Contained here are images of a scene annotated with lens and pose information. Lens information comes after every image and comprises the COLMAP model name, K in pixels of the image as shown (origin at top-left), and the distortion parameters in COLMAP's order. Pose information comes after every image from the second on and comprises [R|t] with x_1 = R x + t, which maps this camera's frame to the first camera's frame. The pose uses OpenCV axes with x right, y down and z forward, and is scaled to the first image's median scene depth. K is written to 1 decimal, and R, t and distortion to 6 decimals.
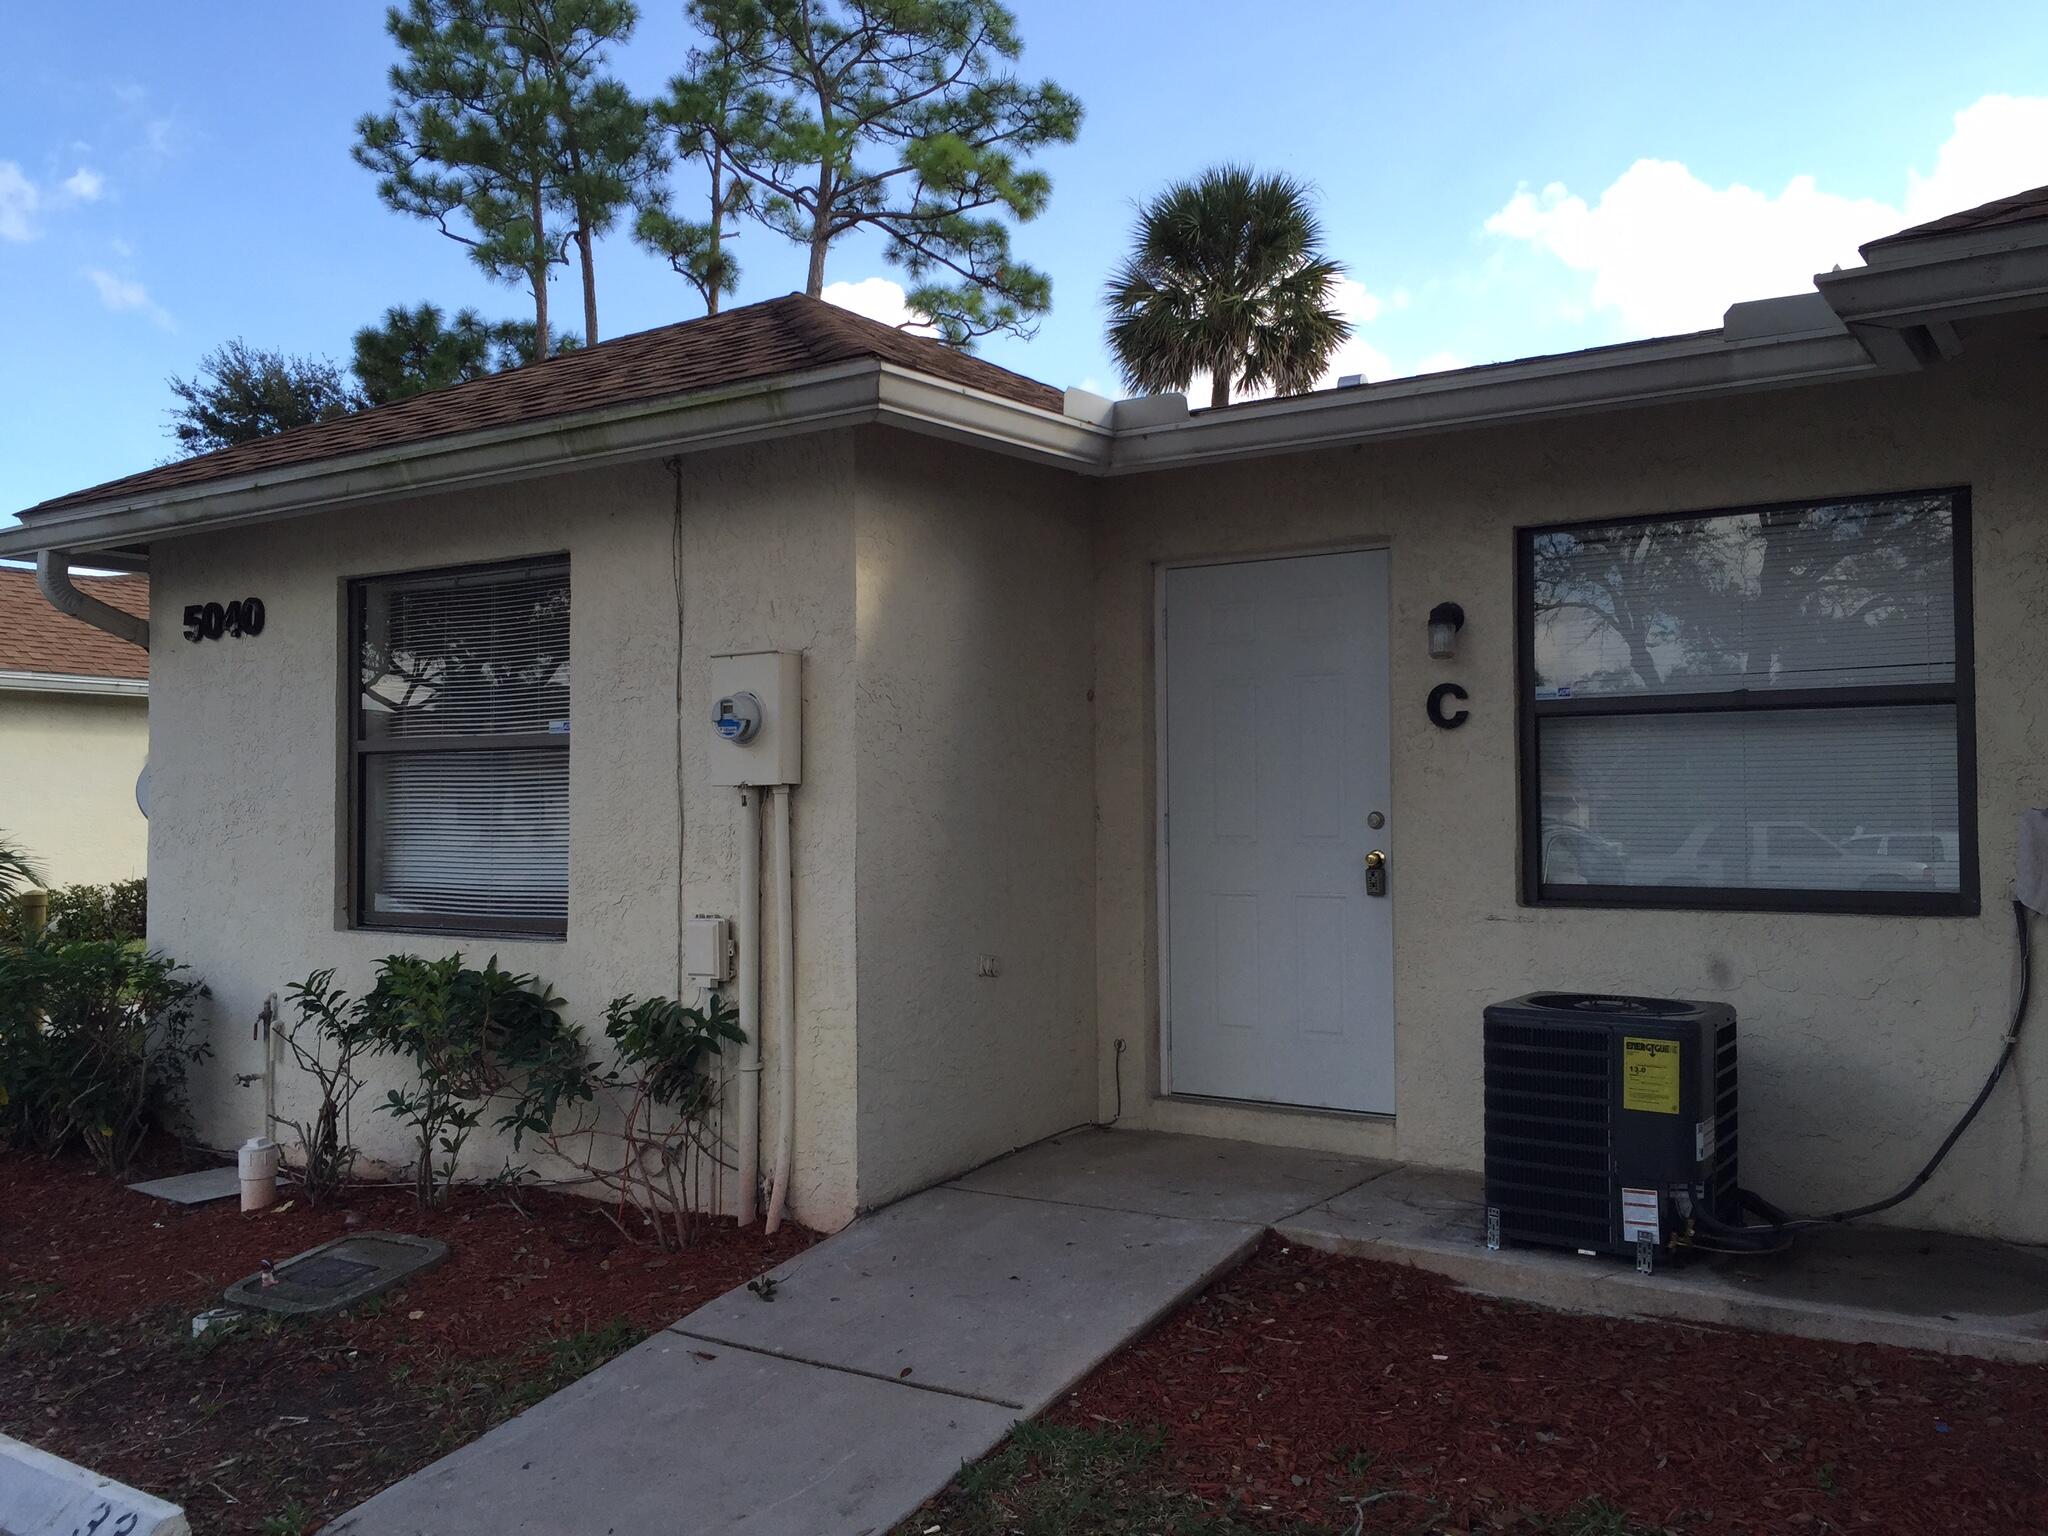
lens RADIAL K [[1751.1, 0, 1023.5], [0, 1751.1, 766.9], [0, 0, 1]] dist [0.073114, -0.098130]
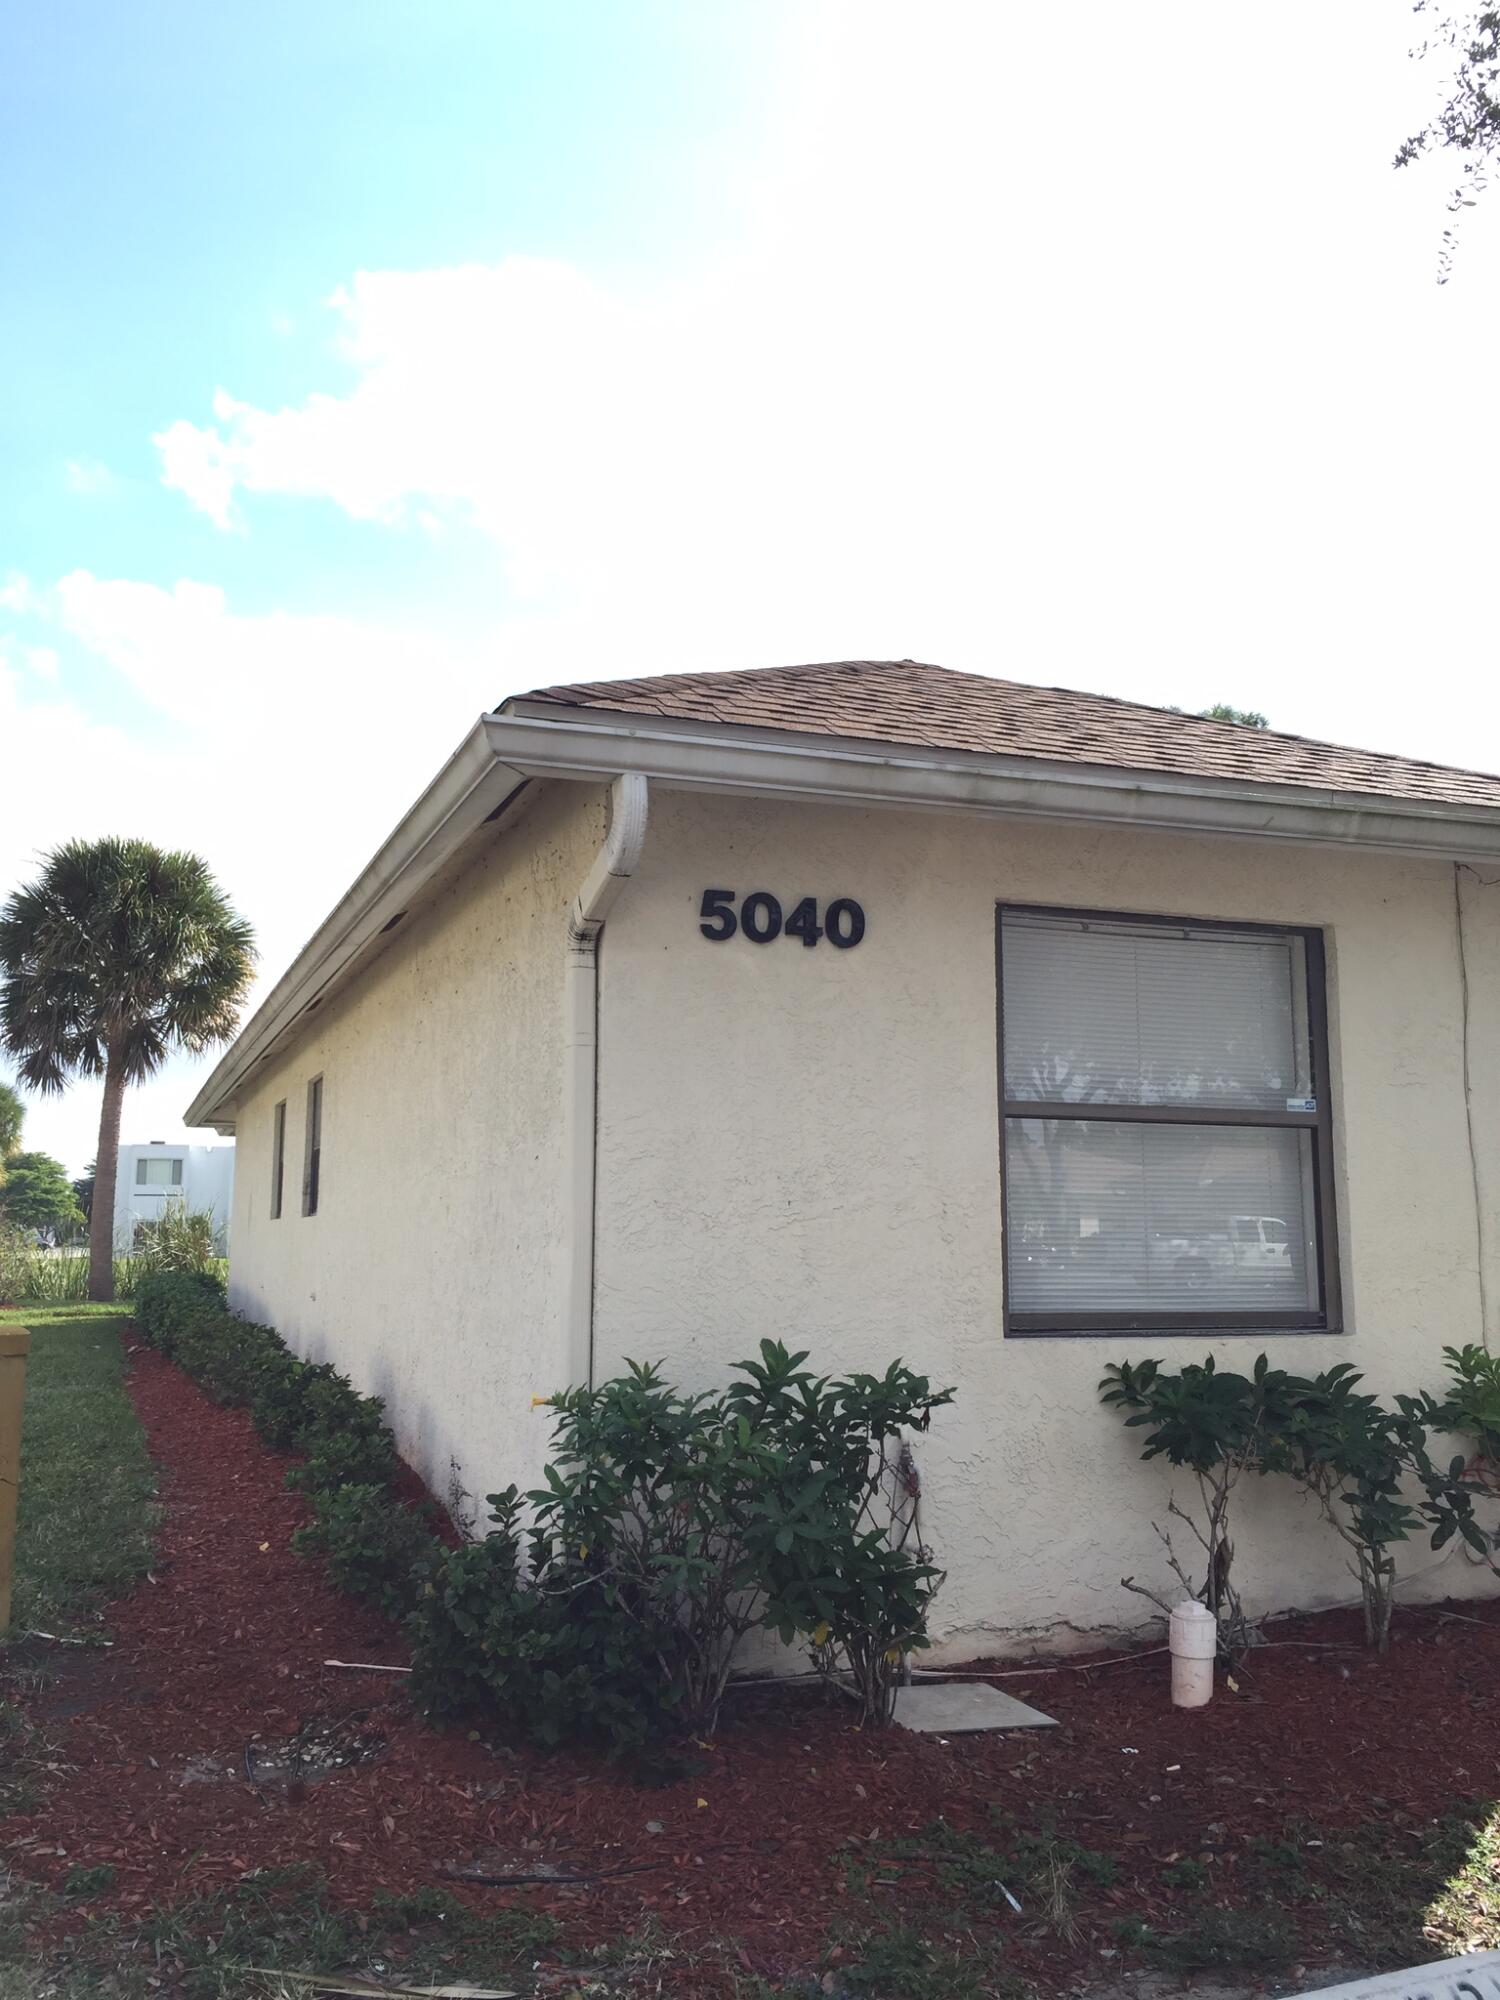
lens RADIAL K [[1710.1, 0, 743.4], [0, 1710.1, 995.1], [0, 0, 1]] dist [0.073114, -0.098130]
pose [[0.577153, 0.121615, 0.807529, -1.113301], [-0.022525, 0.990843, -0.133124, 0.045784], [-0.816325, 0.058643, 0.574608, 0.656443]]
